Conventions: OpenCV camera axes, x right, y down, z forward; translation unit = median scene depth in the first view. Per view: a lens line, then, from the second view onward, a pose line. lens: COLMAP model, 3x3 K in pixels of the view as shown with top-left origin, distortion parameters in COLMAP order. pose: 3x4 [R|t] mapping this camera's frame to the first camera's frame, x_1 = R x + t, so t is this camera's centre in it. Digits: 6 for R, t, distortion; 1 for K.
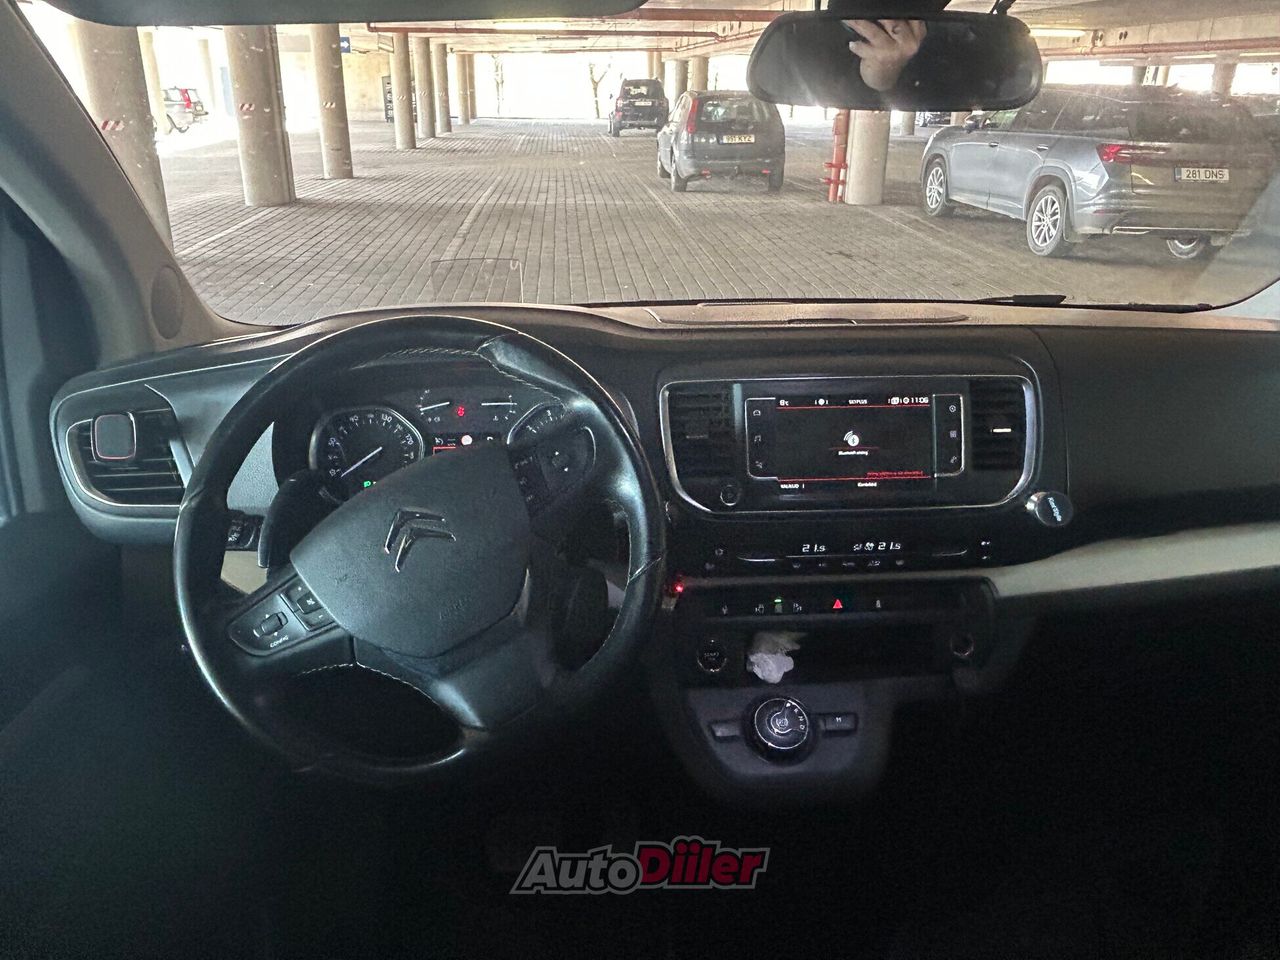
lens RADIAL K [[945.3, 0, 637.9], [0, 945.3, 483.3], [0, 0, 1]] dist [-0.001800, -0.001240]
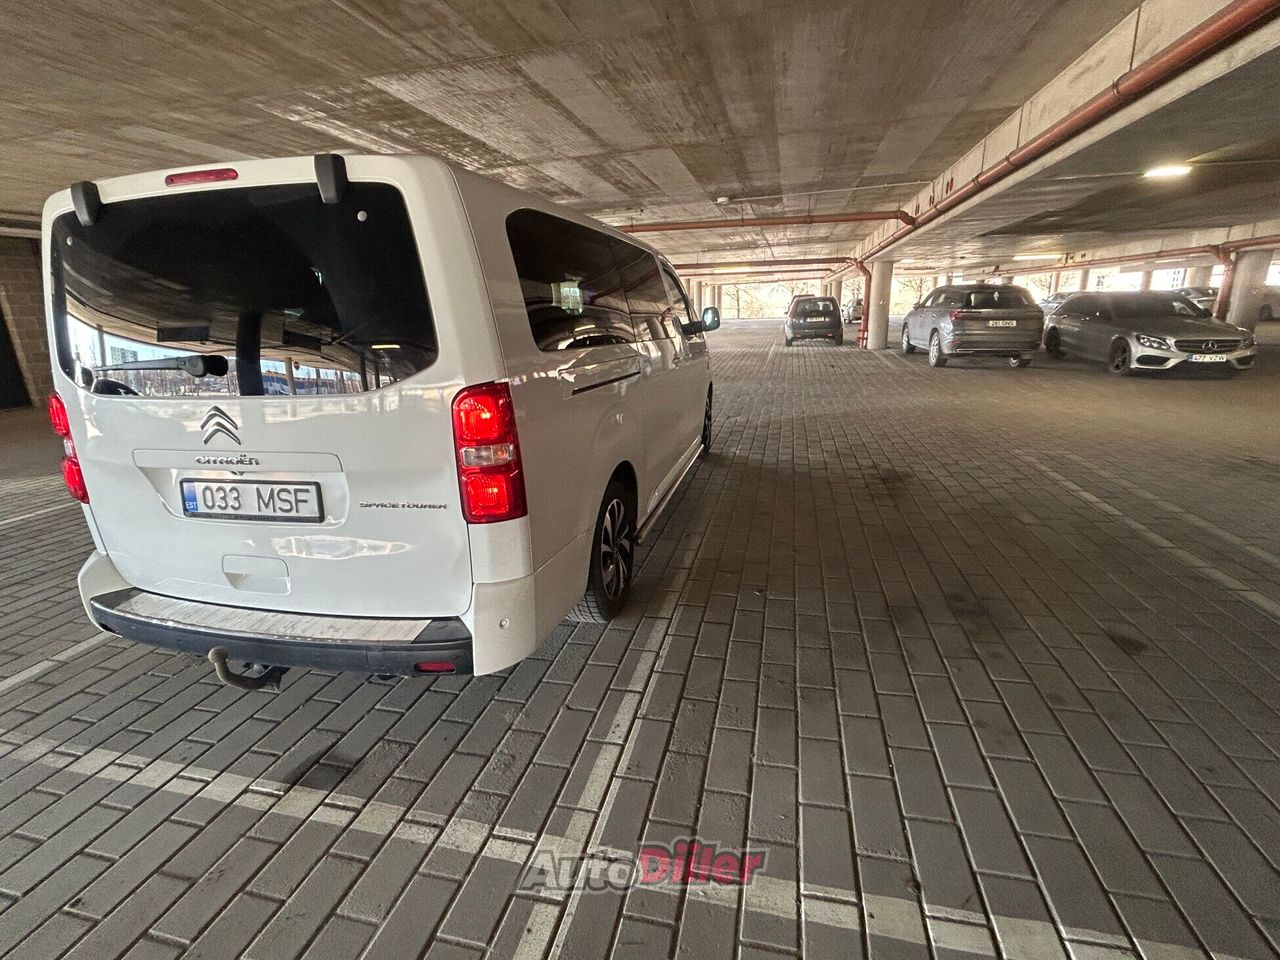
lens RADIAL K [[596.3, 0, 638.5], [0, 596.3, 474.5], [0, 0, 1]] dist [0.002128, 0.001085]
pose [[0.945251, 0.051410, -0.322271, 0.183741], [-0.089948, 0.990306, -0.105849, 0.136788], [0.313705, 0.129041, 0.940711, -0.283796]]
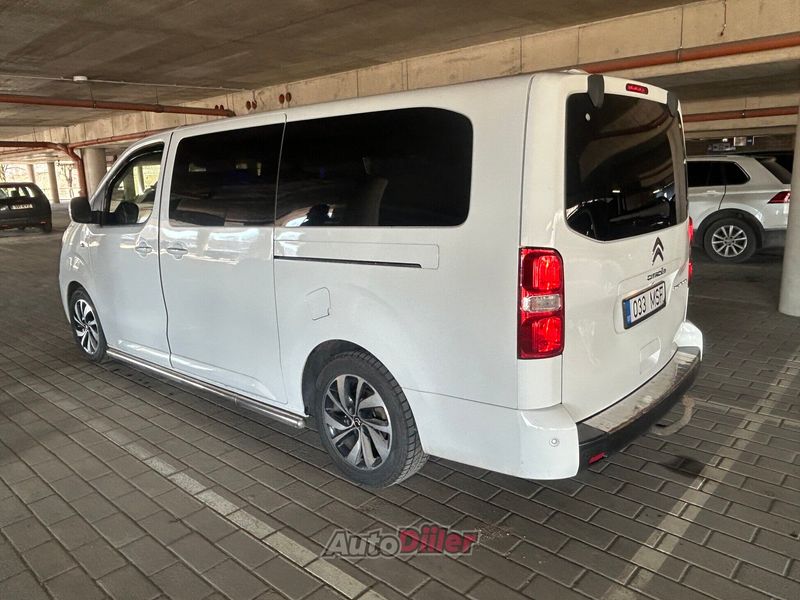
lens RADIAL K [[590.8, 0, 401.3], [0, 590.8, 299.3], [0, 0, 1]] dist [-0.001800, -0.001240]
pose [[0.728727, -0.166227, 0.664323, -0.156497], [0.293859, 0.952142, -0.084102, 0.126171], [-0.618549, 0.256505, 0.742699, -0.277200]]
